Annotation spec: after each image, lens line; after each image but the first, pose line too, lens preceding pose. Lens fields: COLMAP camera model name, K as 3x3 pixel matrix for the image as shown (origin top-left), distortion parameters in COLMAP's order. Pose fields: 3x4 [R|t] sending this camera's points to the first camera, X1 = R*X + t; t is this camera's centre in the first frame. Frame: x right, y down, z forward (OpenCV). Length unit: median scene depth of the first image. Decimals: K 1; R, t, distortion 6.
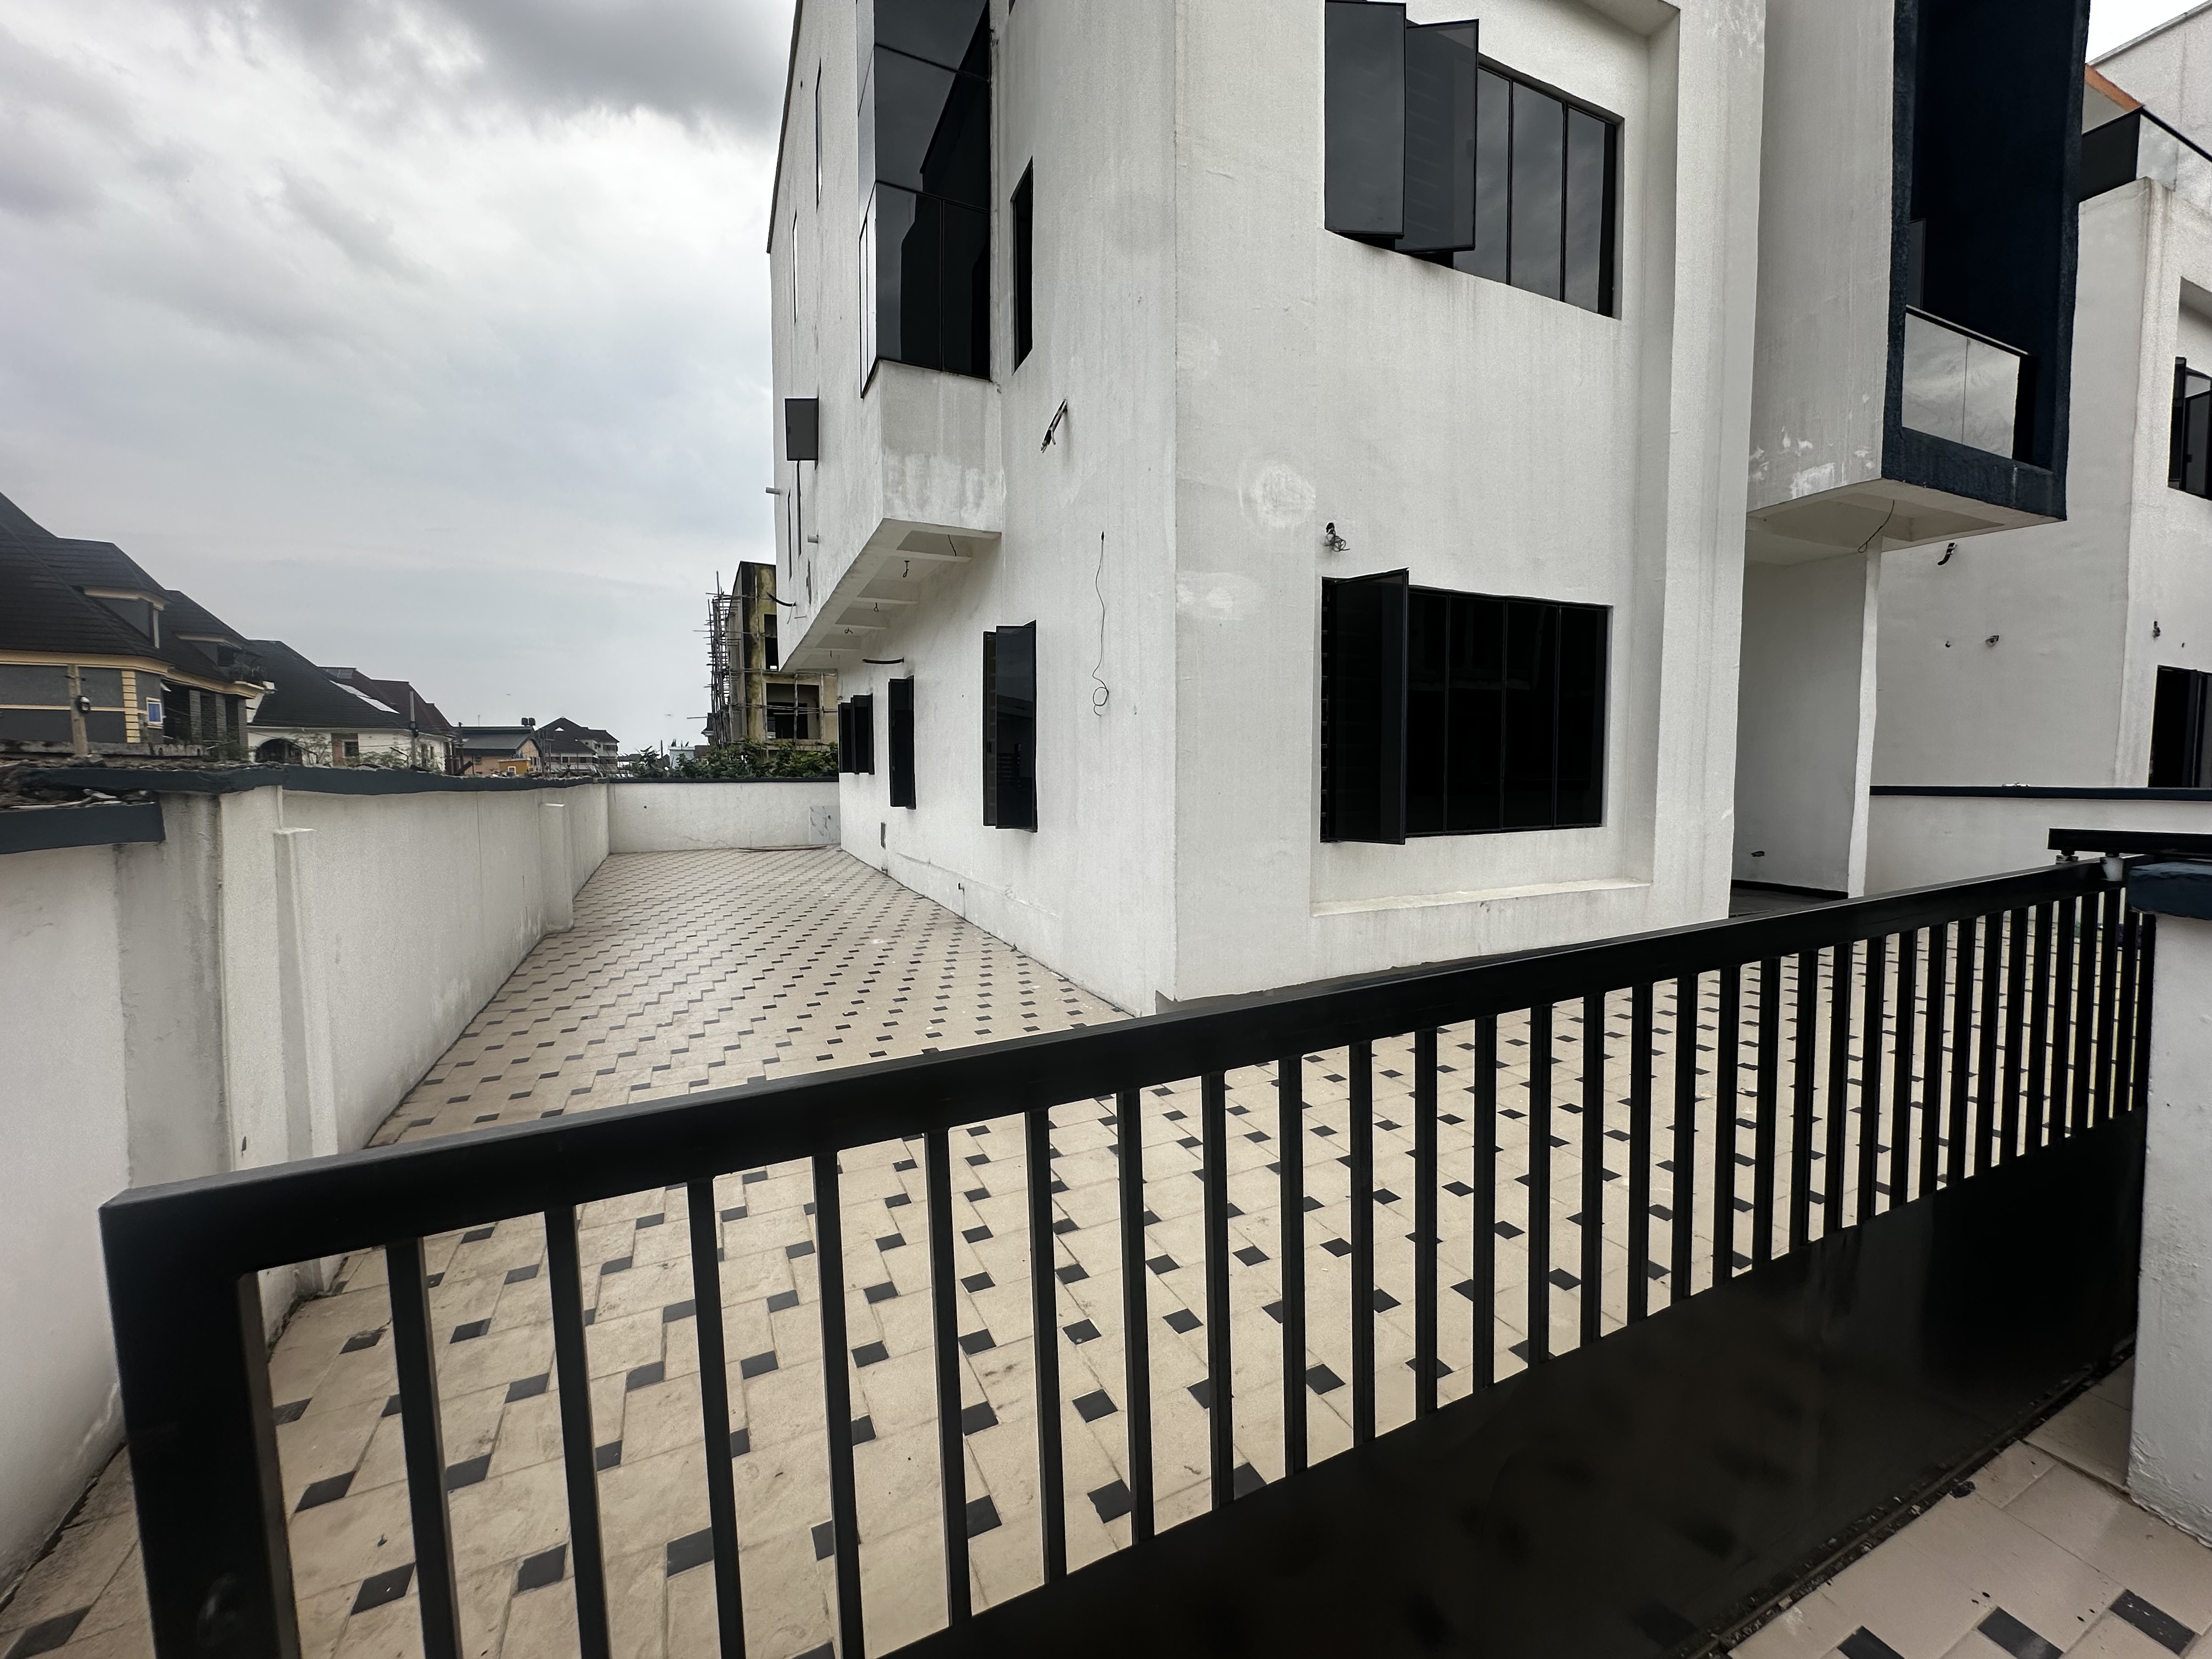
lens RADIAL K [[884.0, 0, 1112.7], [0, 884.0, 825.8], [0, 0, 1]] dist [-0.008083, 0.001444]
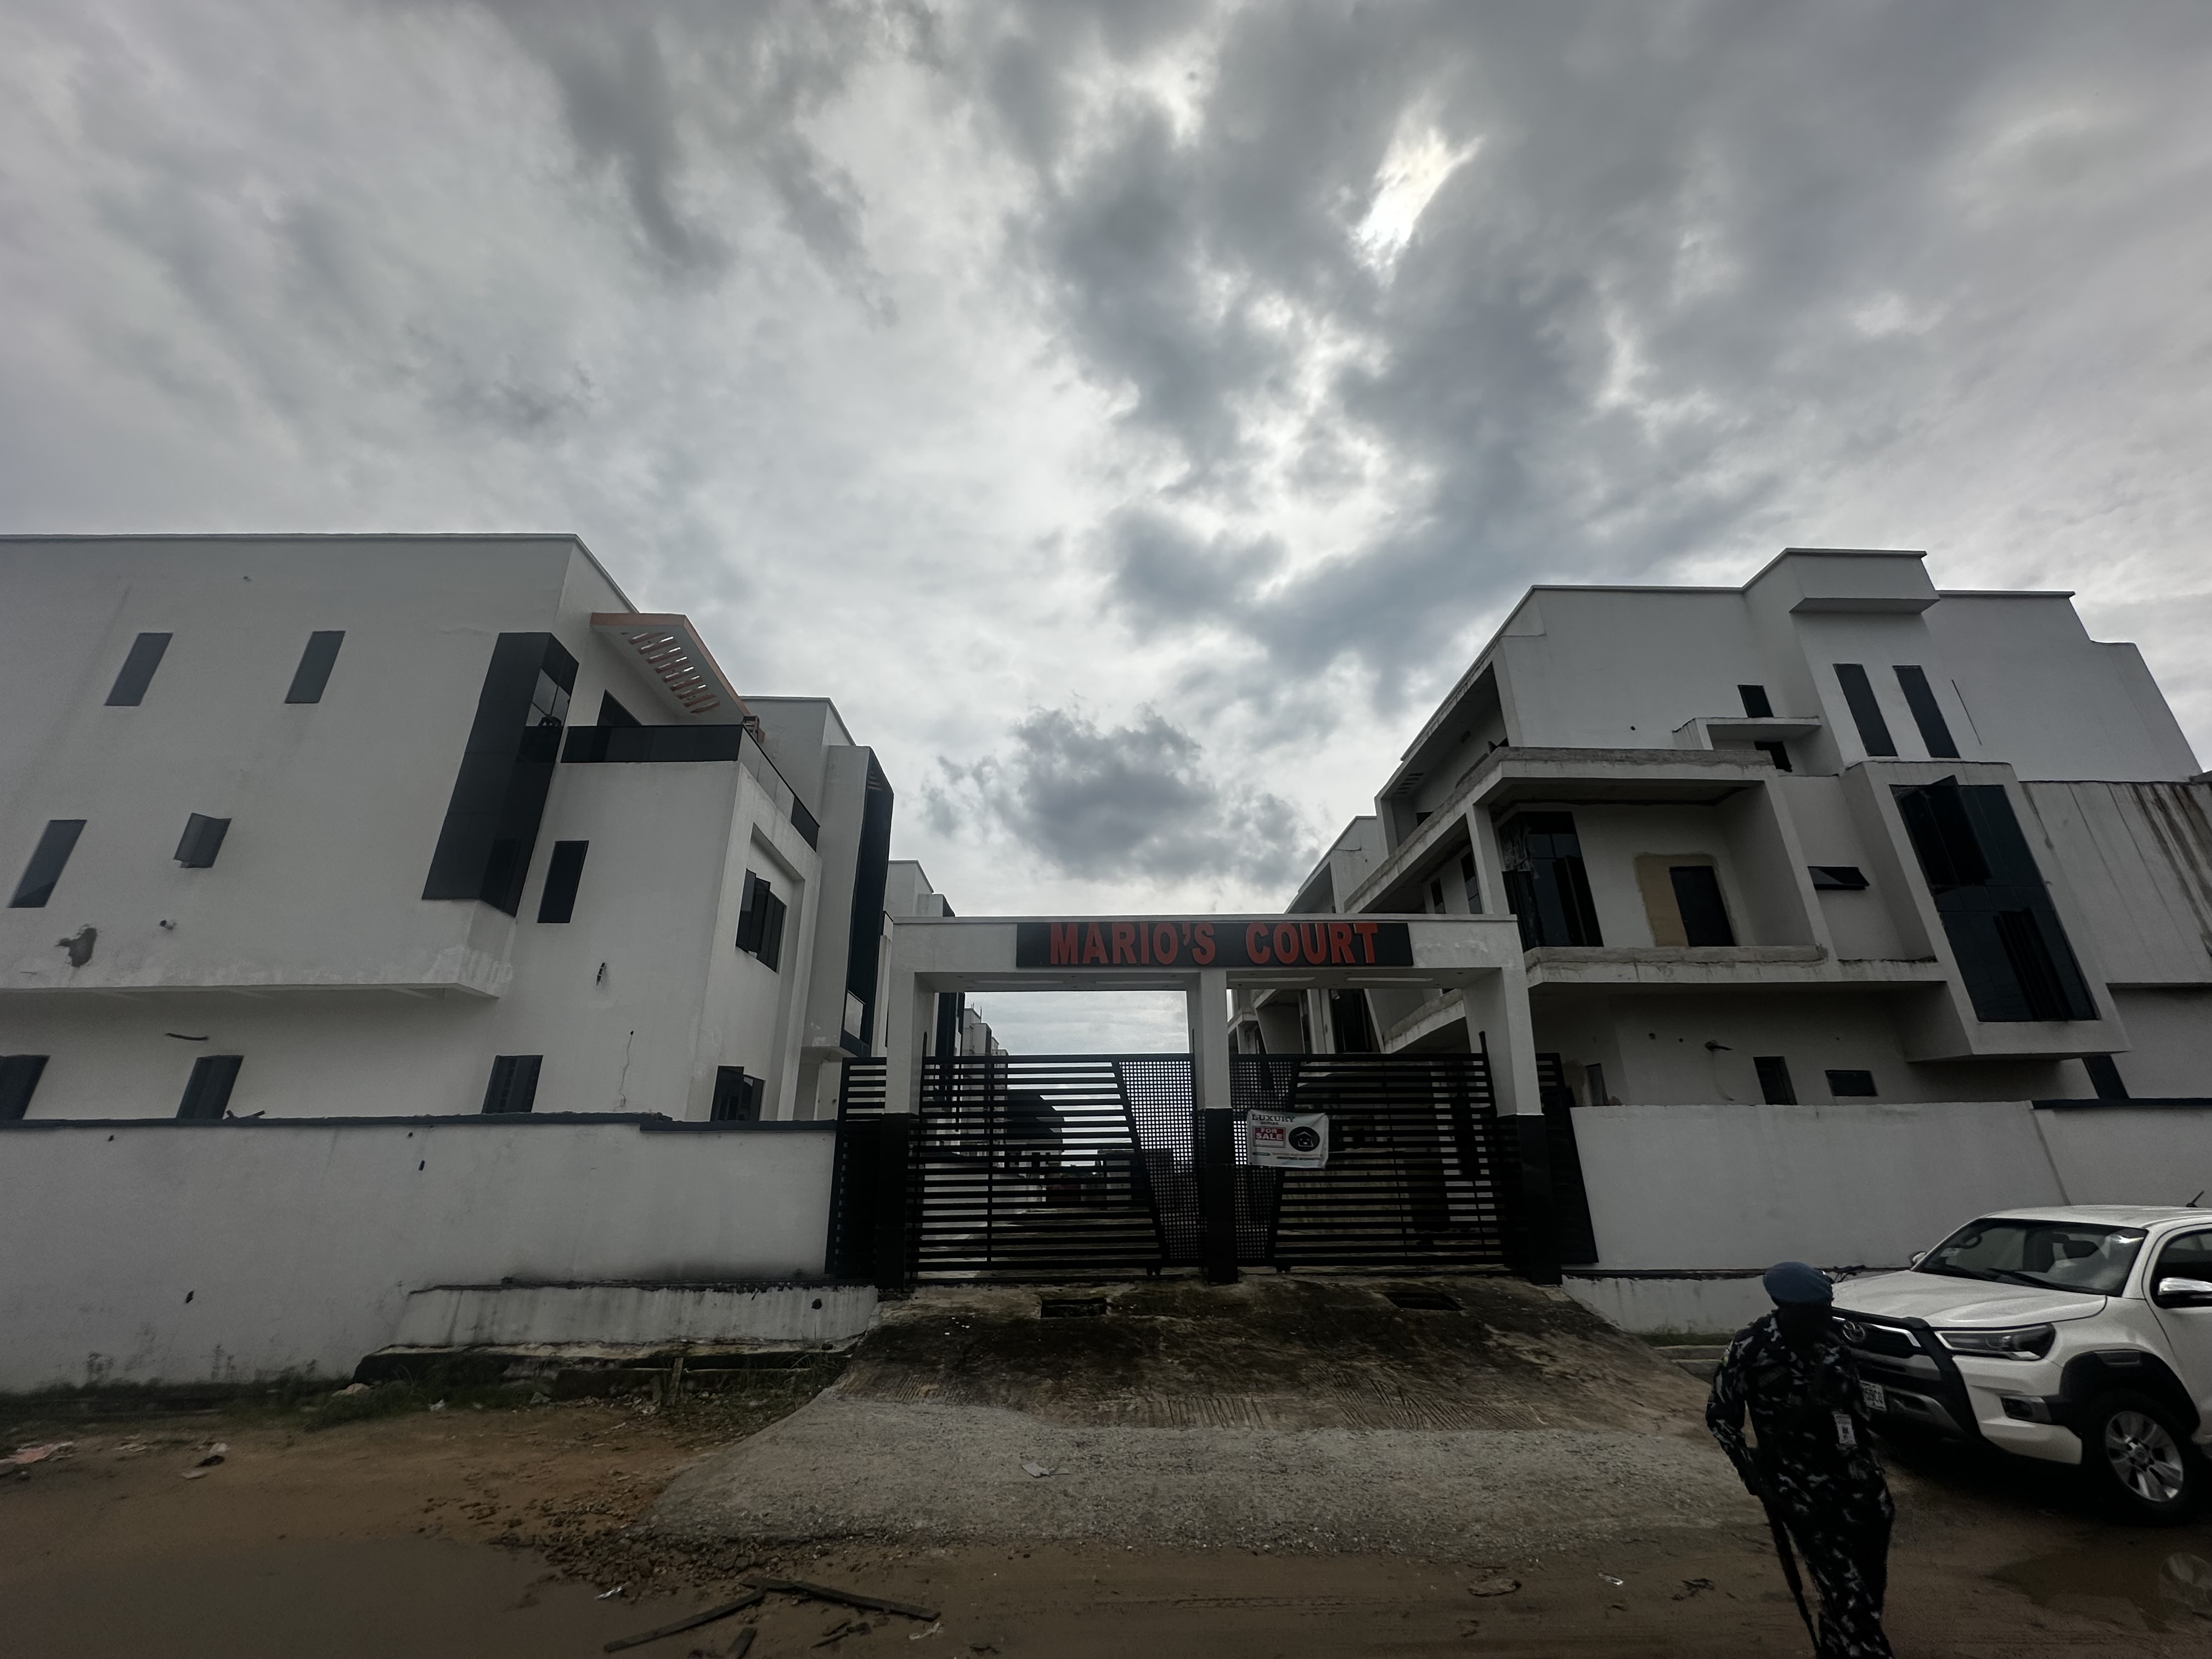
lens RADIAL K [[884.0, 0, 1104.6], [0, 884.0, 821.2], [0, 0, 1]] dist [-0.008083, 0.001444]
pose [[0.397697, 0.354888, 0.846103, -1.319282], [0.062927, 0.909445, -0.411034, 0.160186], [-0.915356, 0.216710, 0.339352, -0.838782]]
